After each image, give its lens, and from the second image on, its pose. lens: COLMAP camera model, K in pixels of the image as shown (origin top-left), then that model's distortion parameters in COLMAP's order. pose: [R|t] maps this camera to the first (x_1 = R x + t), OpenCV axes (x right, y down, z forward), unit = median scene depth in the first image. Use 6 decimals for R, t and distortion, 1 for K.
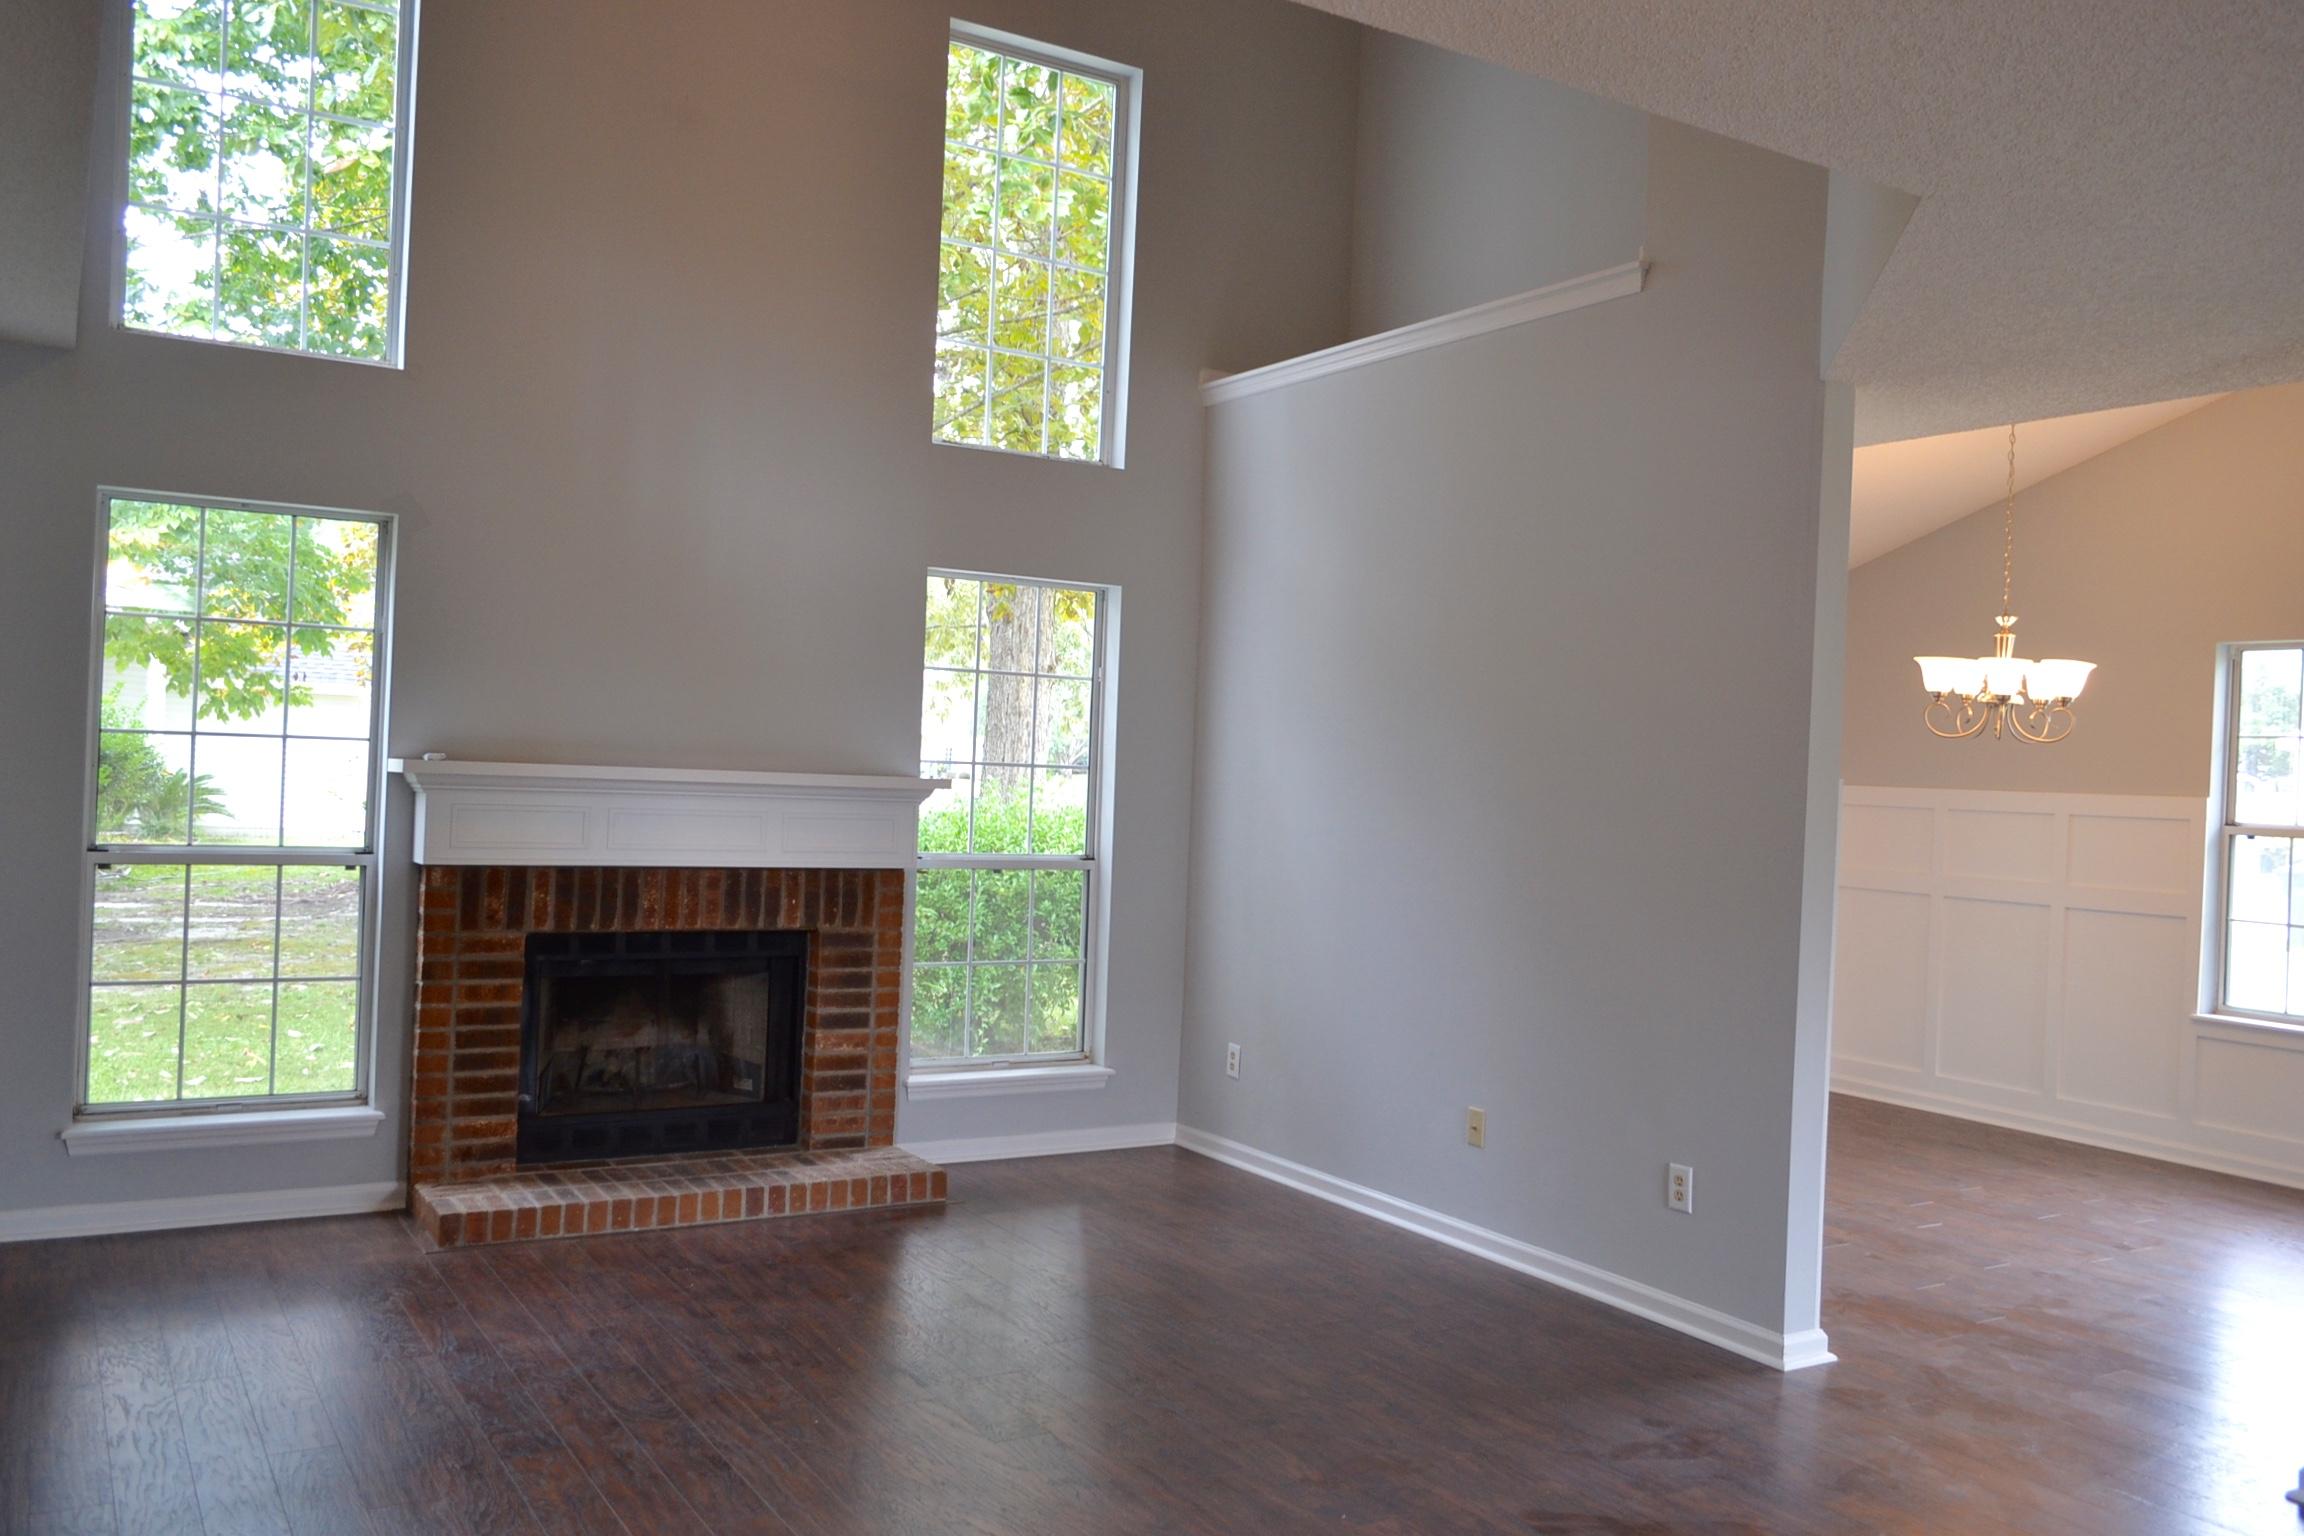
lens RADIAL K [[1821.1, 0, 1158.0], [0, 1821.1, 751.0], [0, 0, 1]] dist [-0.015080, 0.010281]
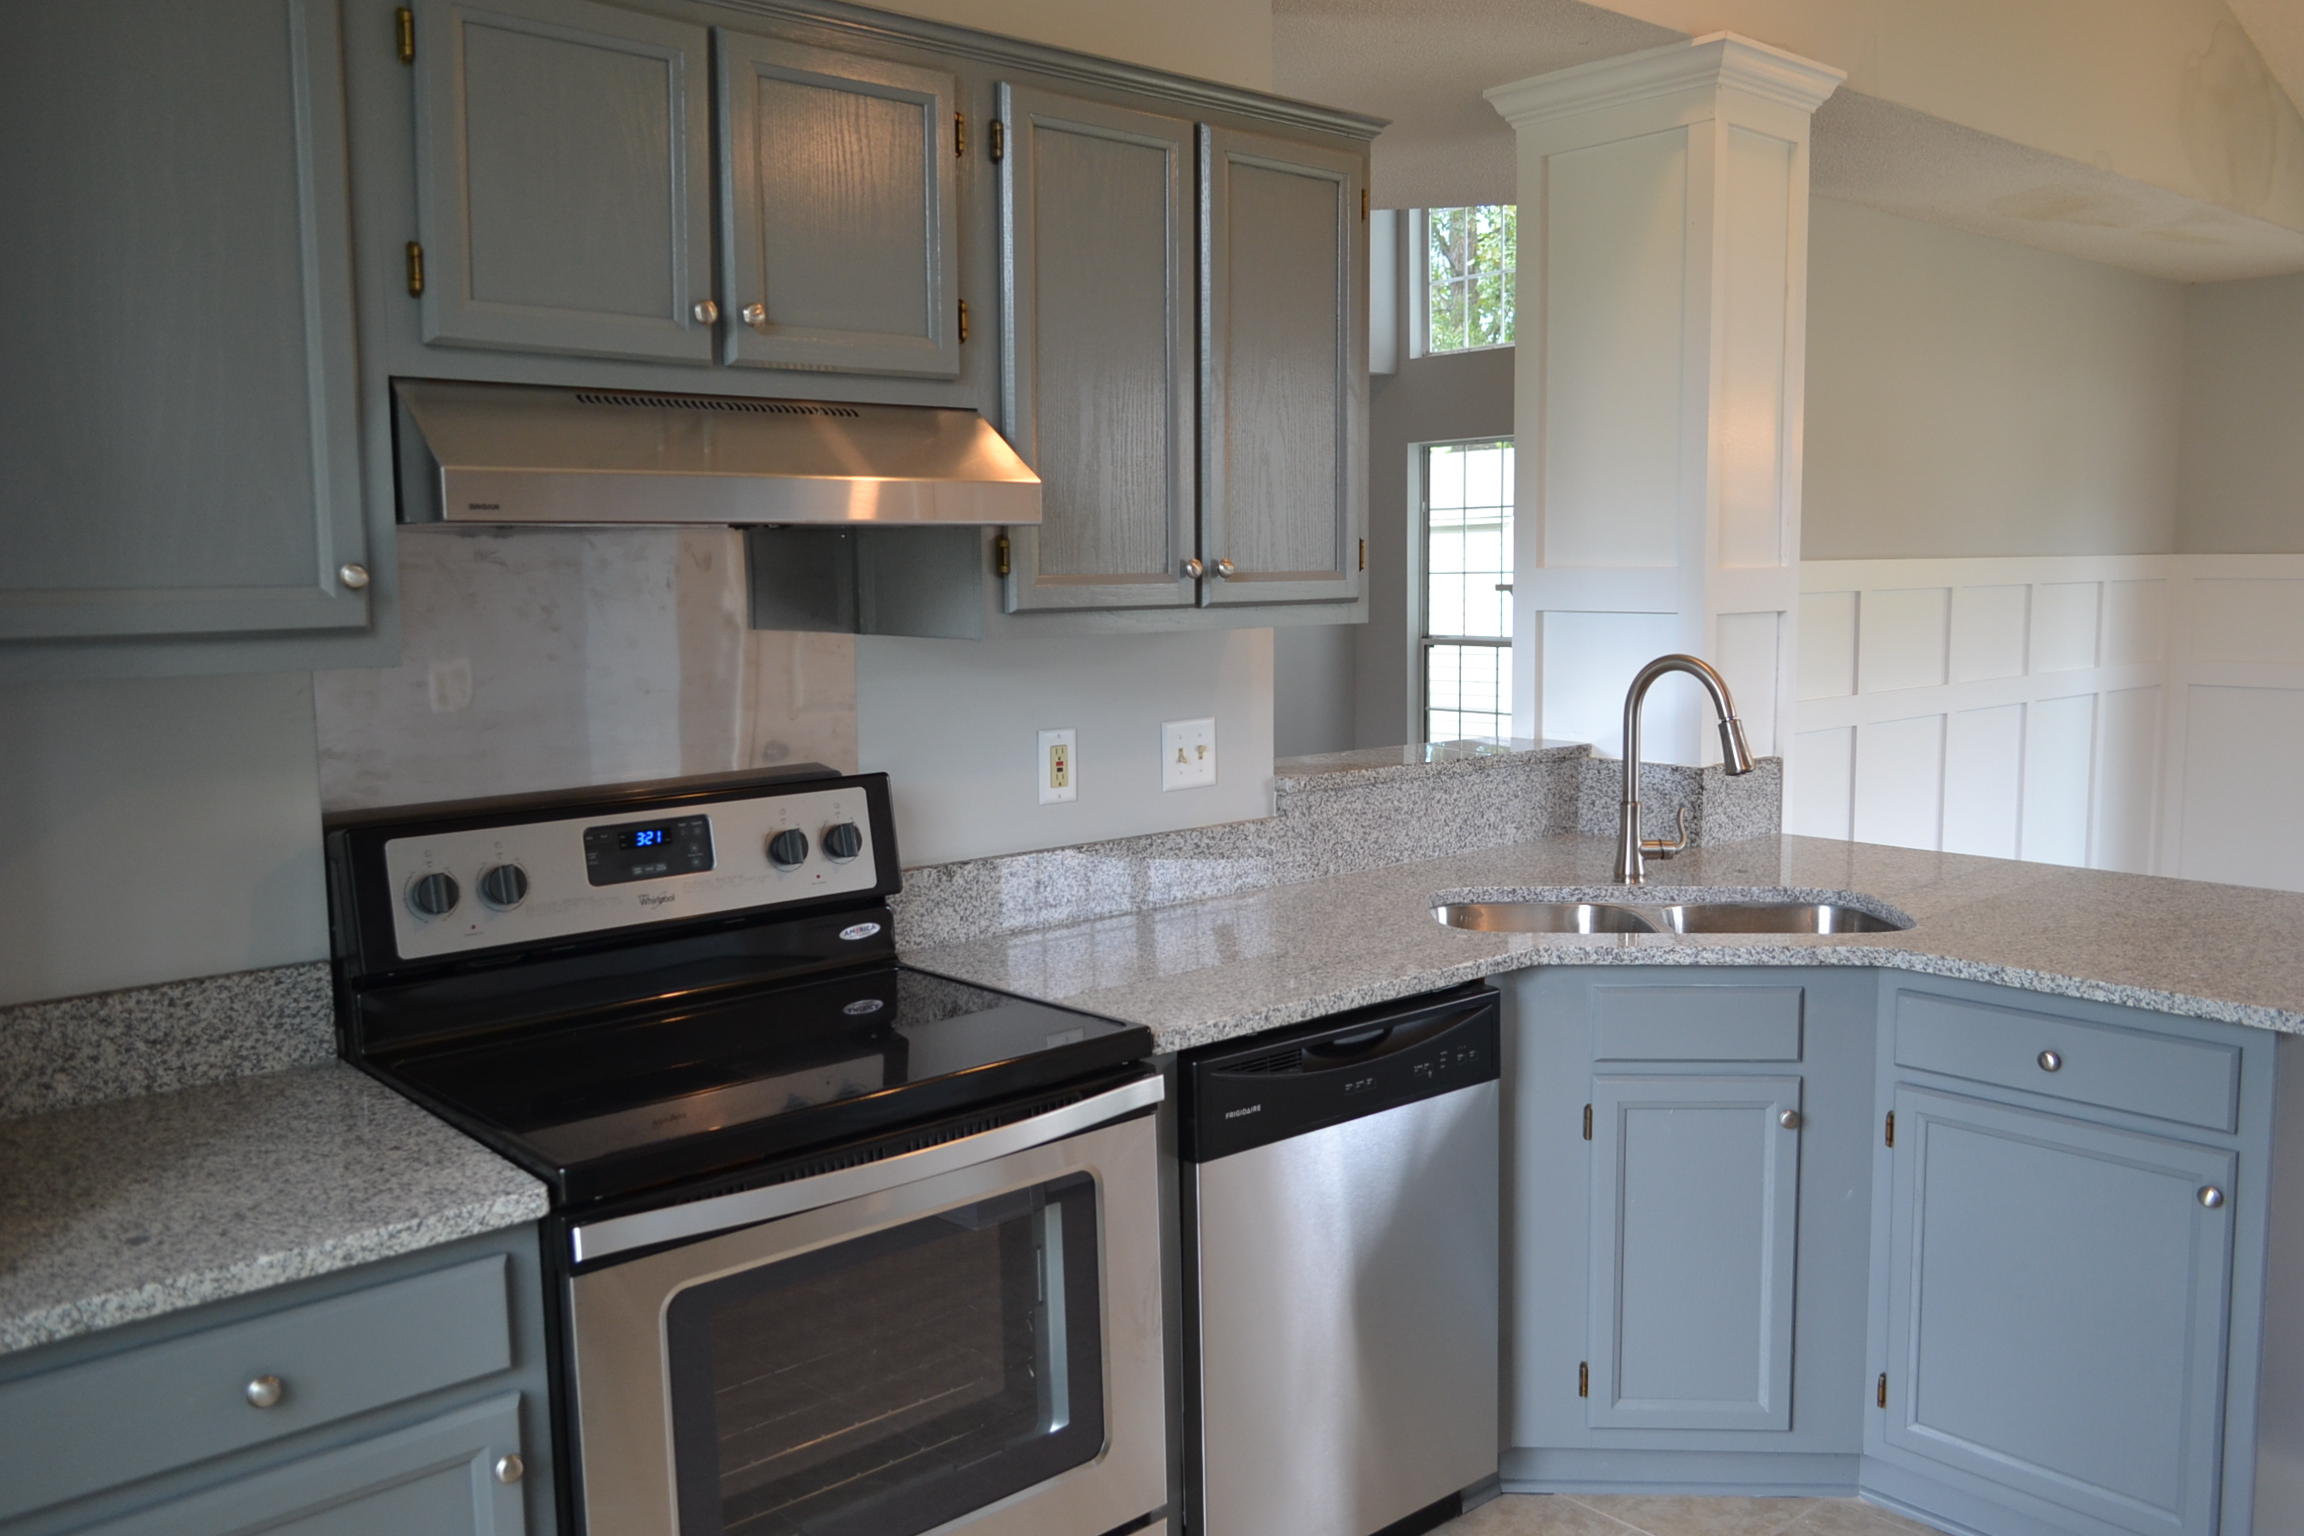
lens RADIAL K [[1821.1, 0, 1149.1], [0, 1821.1, 765.0], [0, 0, 1]] dist [-0.015080, 0.010281]
pose [[0.165829, 0.066359, -0.983919, 1.085323], [0.030867, 0.996895, 0.072436, 0.035970], [0.985671, -0.042383, 0.163266, 0.352205]]
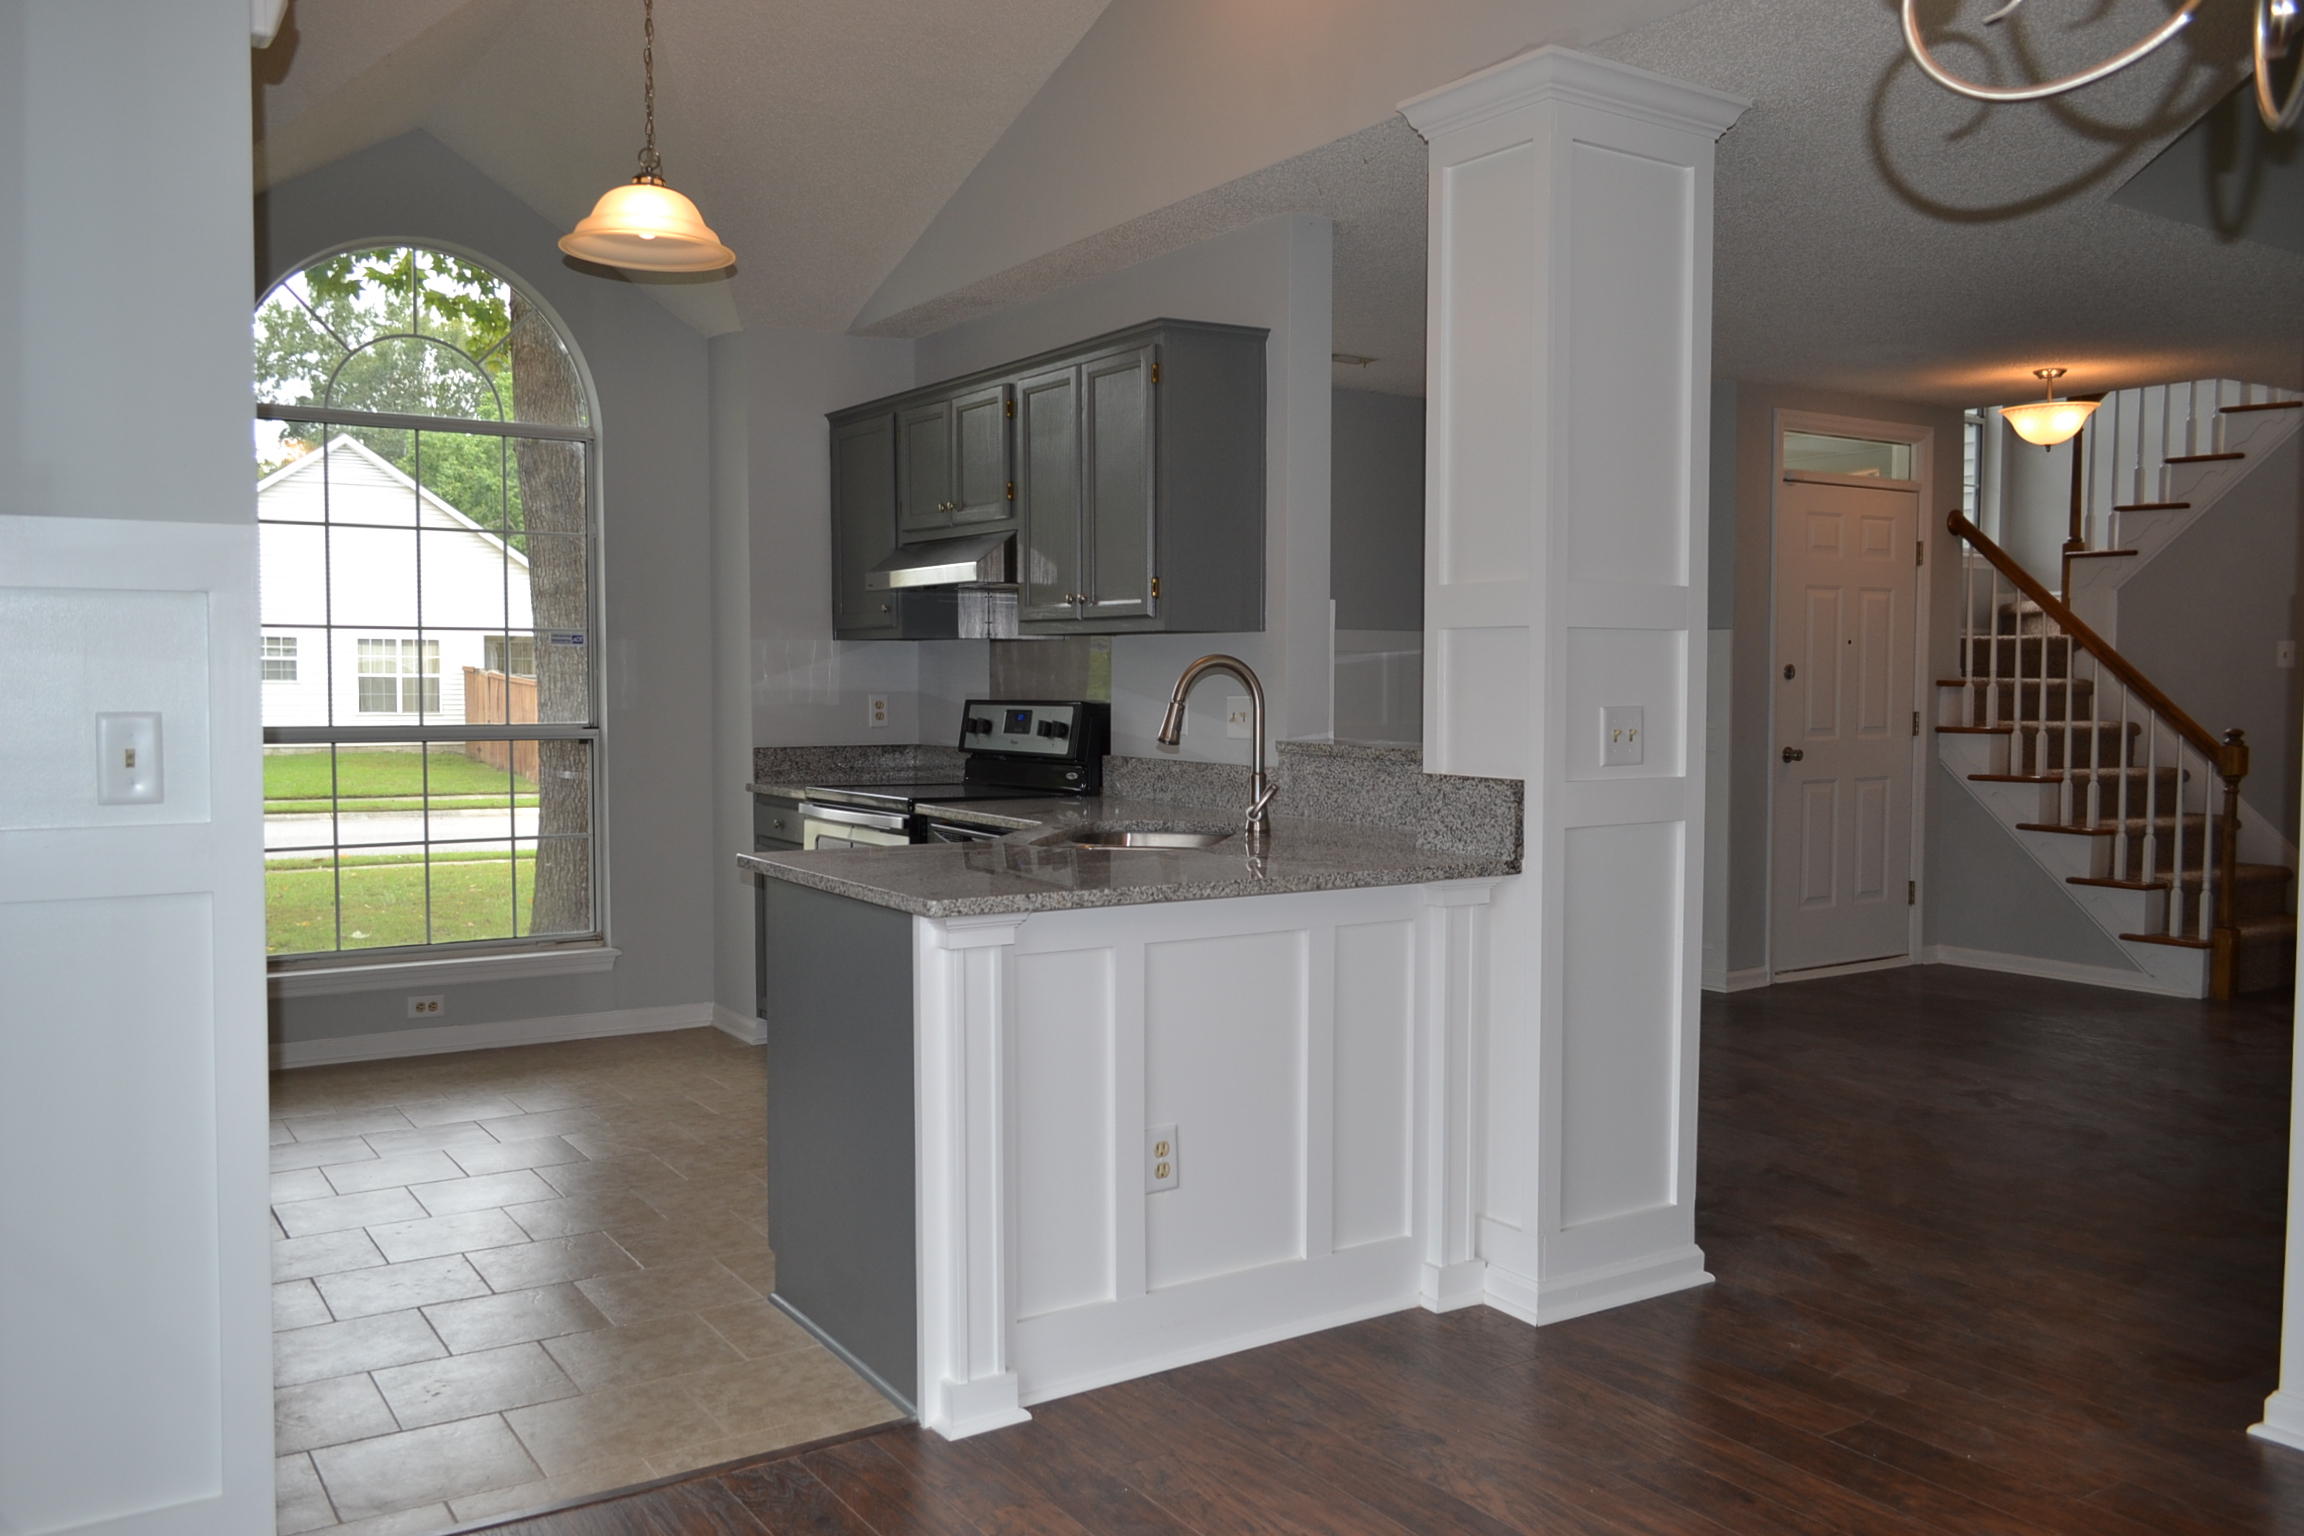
lens RADIAL K [[1821.1, 0, 1131.1], [0, 1821.1, 762.9], [0, 0, 1]] dist [-0.015080, 0.010281]
pose [[-0.998830, -0.042264, -0.023513, 0.634244], [-0.043135, 0.998352, 0.037859, 0.063015], [0.021874, 0.038829, -0.999006, 1.280569]]
